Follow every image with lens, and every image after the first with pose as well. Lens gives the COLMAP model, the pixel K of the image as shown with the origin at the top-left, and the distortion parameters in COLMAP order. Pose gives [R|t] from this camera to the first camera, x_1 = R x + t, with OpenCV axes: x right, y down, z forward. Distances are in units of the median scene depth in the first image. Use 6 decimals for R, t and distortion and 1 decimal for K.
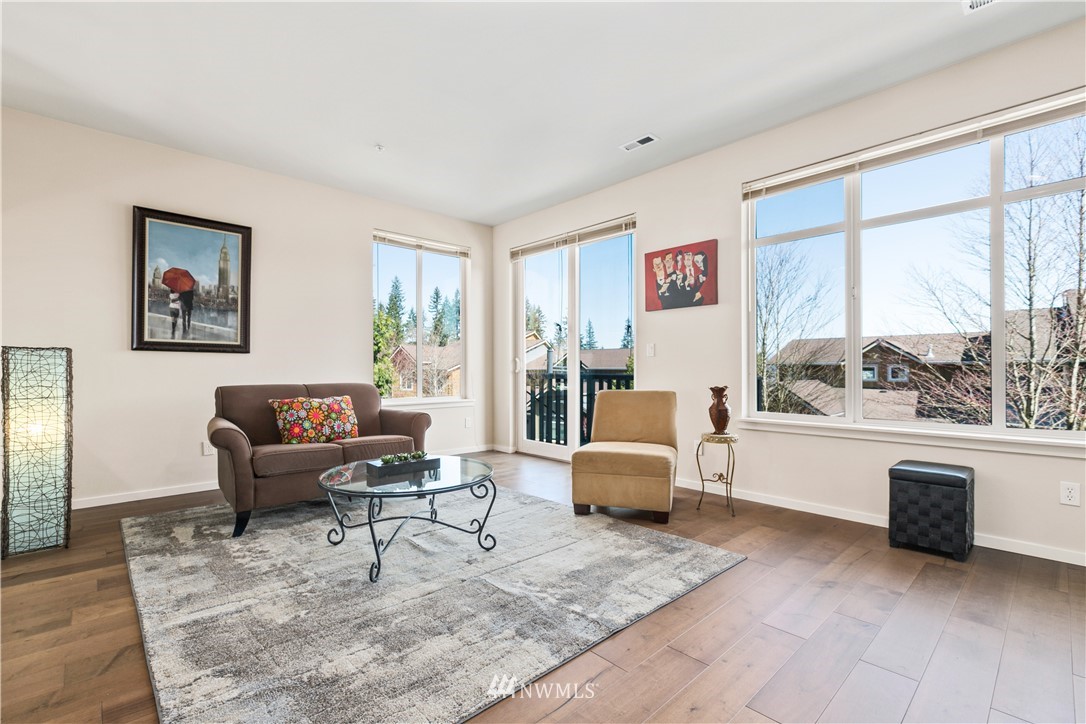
lens RADIAL K [[487.4, 0, 525.3], [0, 487.4, 369.4], [0, 0, 1]] dist [0.000196, 0.000914]
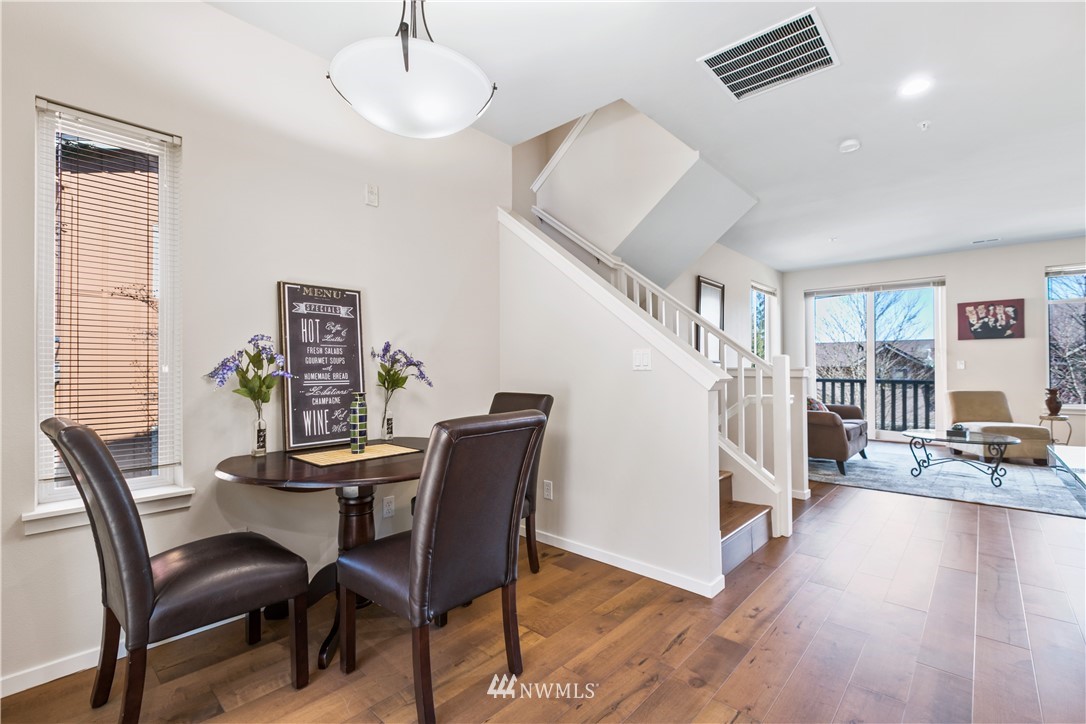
lens RADIAL K [[487.4, 0, 545.4], [0, 487.4, 365.9], [0, 0, 1]] dist [0.000196, 0.000914]
pose [[0.995899, -0.003461, 0.090409, -1.353799], [0.004760, 0.999888, -0.014157, -0.023756], [-0.090350, 0.014529, 0.995804, -0.486090]]
